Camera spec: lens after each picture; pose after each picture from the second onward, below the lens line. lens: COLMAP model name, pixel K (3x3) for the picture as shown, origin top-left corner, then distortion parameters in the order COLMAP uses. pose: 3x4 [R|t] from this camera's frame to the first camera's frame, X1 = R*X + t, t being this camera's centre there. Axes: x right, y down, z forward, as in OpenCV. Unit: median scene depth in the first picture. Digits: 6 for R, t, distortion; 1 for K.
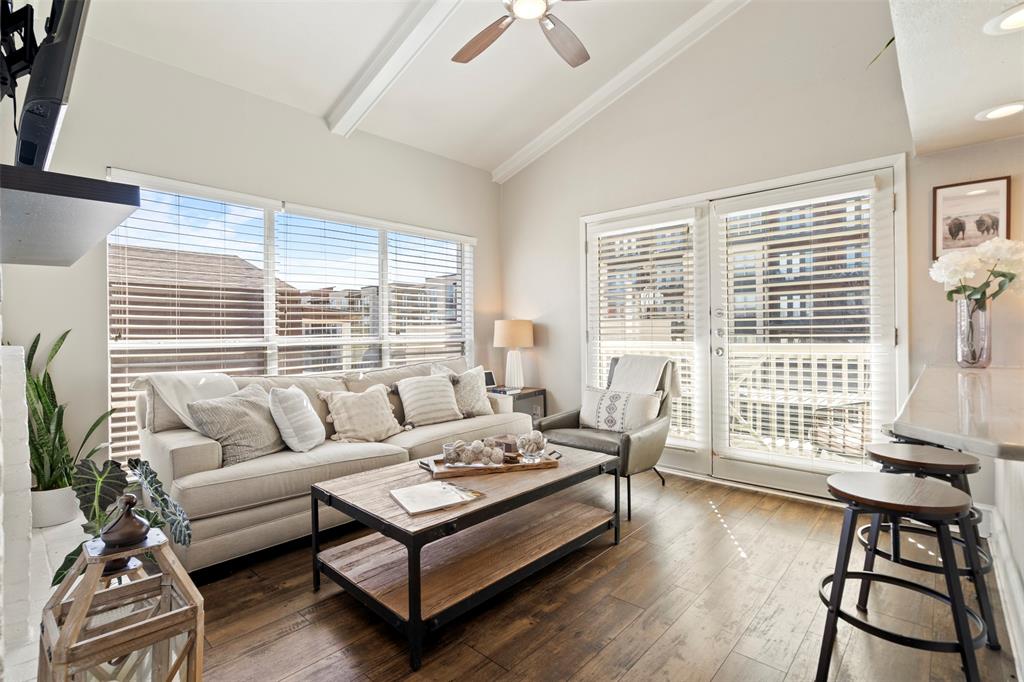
lens RADIAL K [[481.5, 0, 513.1], [0, 481.5, 333.5], [0, 0, 1]] dist [-0.002133, 0.000482]
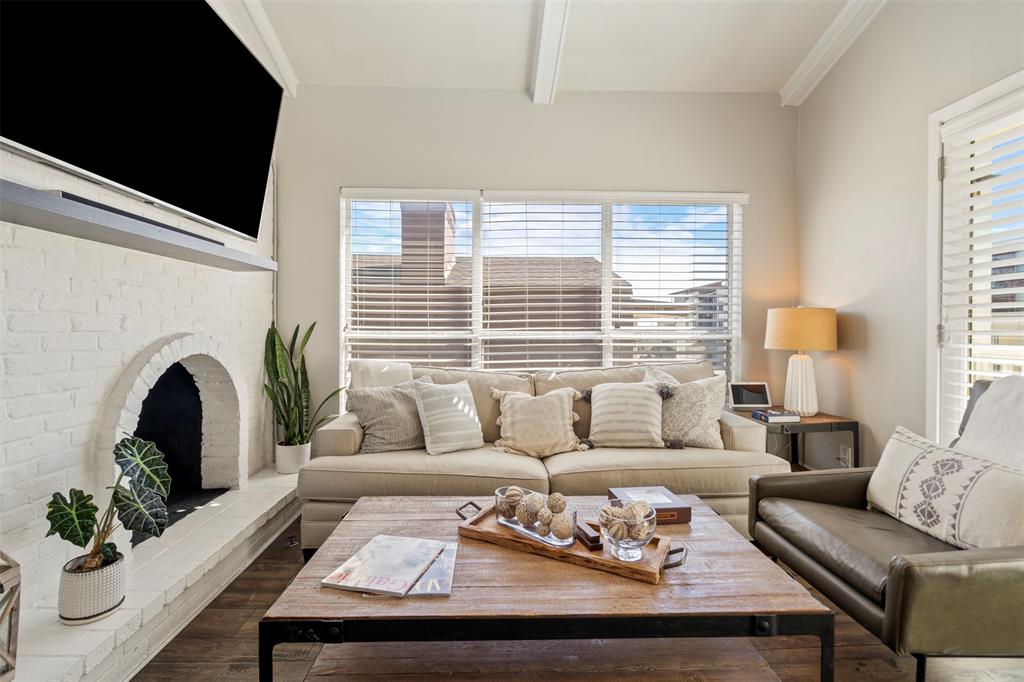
lens RADIAL K [[469.4, 0, 510.0], [0, 469.4, 331.2], [0, 0, 1]] dist [-0.001302, 0.000739]
pose [[0.702039, 0.013908, -0.712003, 0.251709], [-0.009133, 0.999903, 0.010527, 0.000047], [0.712080, -0.000888, 0.702098, 0.395257]]
